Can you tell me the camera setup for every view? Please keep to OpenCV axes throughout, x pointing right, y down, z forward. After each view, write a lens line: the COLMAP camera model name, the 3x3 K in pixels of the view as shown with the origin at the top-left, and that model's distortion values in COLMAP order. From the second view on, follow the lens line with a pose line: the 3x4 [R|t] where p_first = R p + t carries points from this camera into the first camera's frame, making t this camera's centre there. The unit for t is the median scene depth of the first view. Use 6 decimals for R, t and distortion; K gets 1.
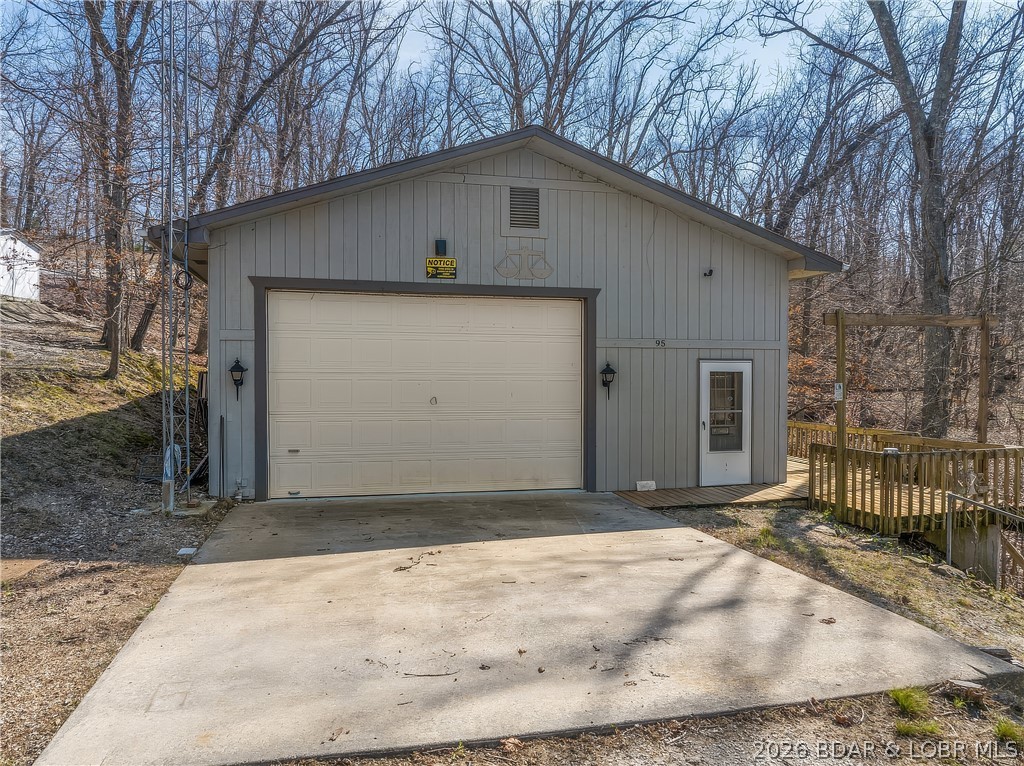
lens RADIAL K [[741.7, 0, 510.8], [0, 741.7, 393.5], [0, 0, 1]] dist [-0.002164, -0.000398]
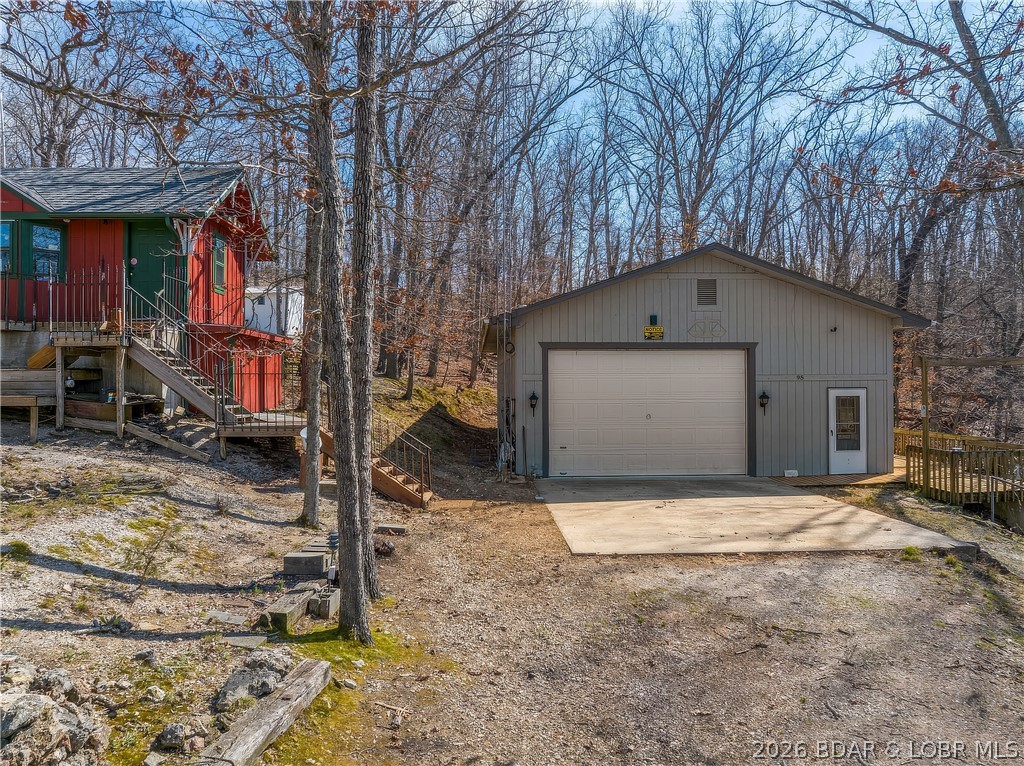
lens RADIAL K [[718.1, 0, 512.0], [0, 718.1, 383.0], [0, 0, 1]] dist [-0.022919, -0.000112]
pose [[0.982675, -0.008222, -0.185154, -0.107315], [0.003748, 0.999693, -0.024504, -0.025302], [0.185299, 0.023386, 0.982404, -0.550542]]
